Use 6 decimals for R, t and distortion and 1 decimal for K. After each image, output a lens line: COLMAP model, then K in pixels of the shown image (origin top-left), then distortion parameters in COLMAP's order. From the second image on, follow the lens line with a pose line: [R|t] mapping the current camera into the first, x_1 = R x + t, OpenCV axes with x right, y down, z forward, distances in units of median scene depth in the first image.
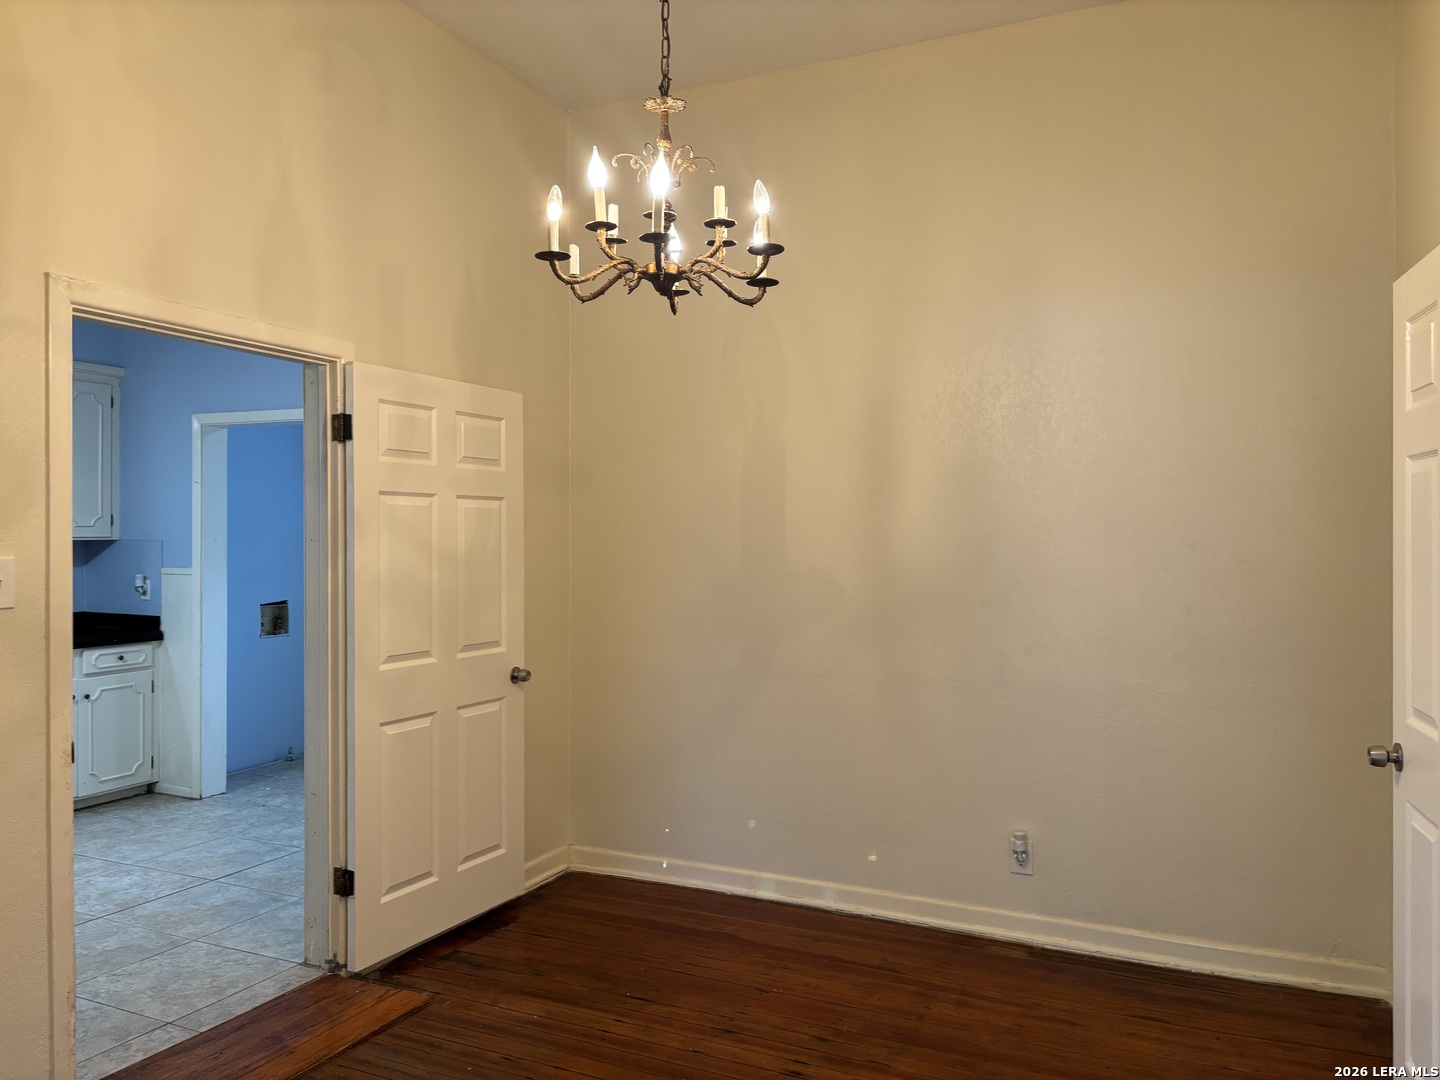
lens RADIAL K [[1078.4, 0, 720.0], [0, 1078.4, 540.0], [0, 0, 1]] dist [0.080062, -0.080584]
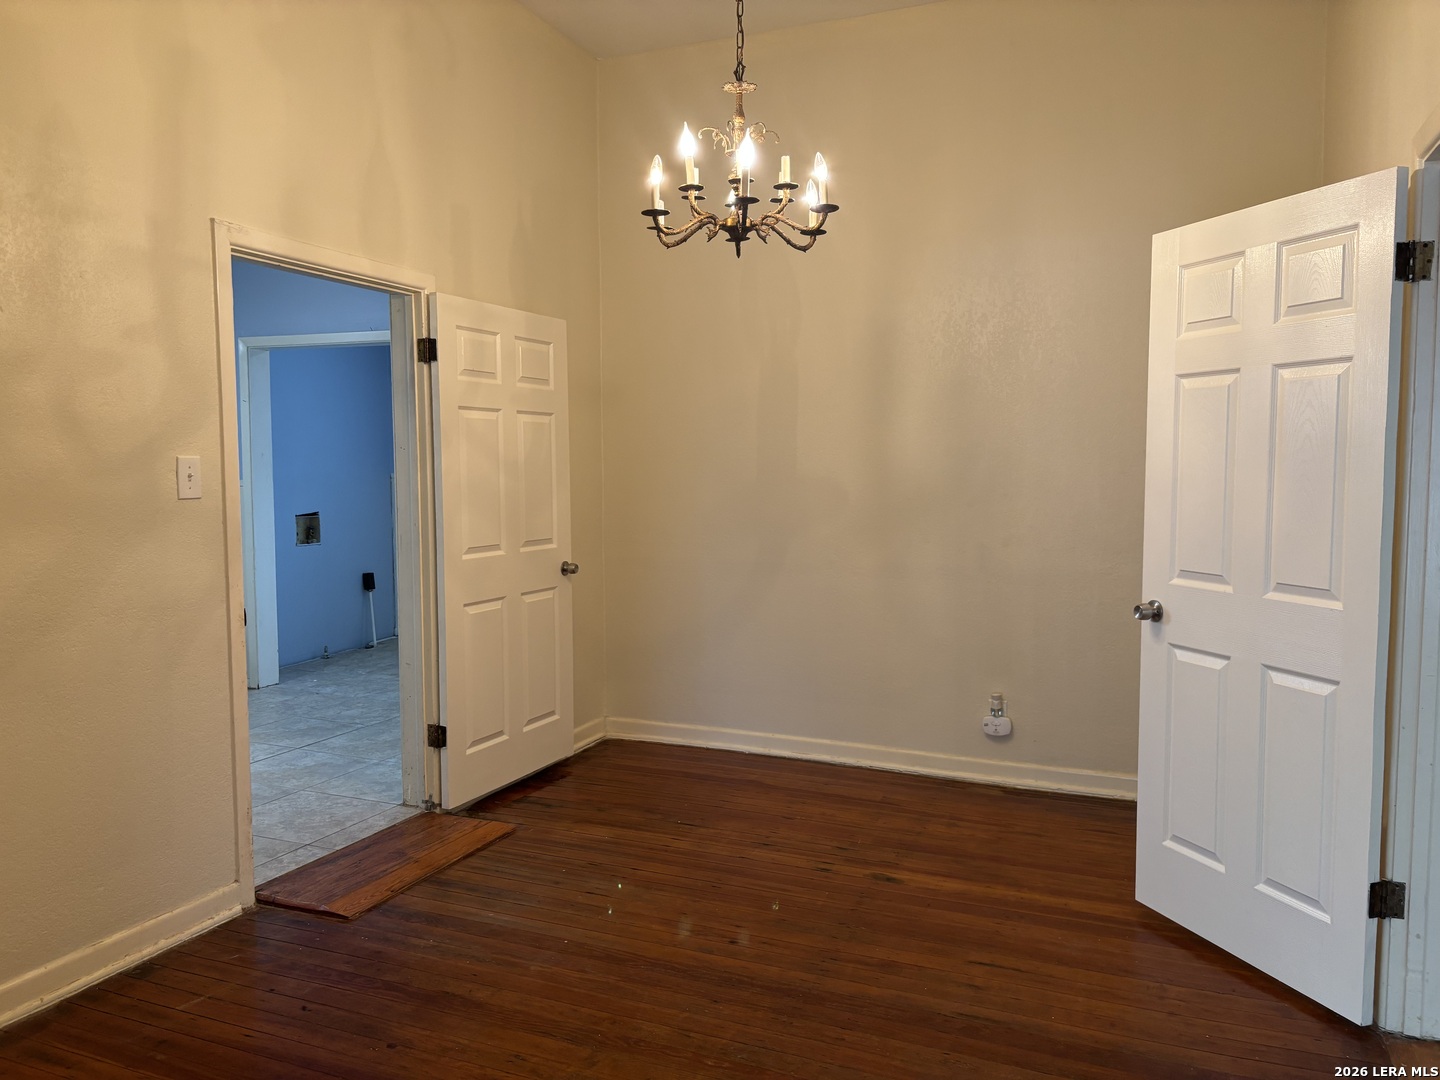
lens RADIAL K [[1078.4, 0, 720.0], [0, 1078.4, 540.0], [0, 0, 1]] dist [0.080062, -0.080584]
pose [[0.999149, -0.005354, 0.040902, -0.082114], [0.002542, 0.997648, 0.068500, 0.019222], [-0.041173, -0.068338, 0.996812, -0.176040]]
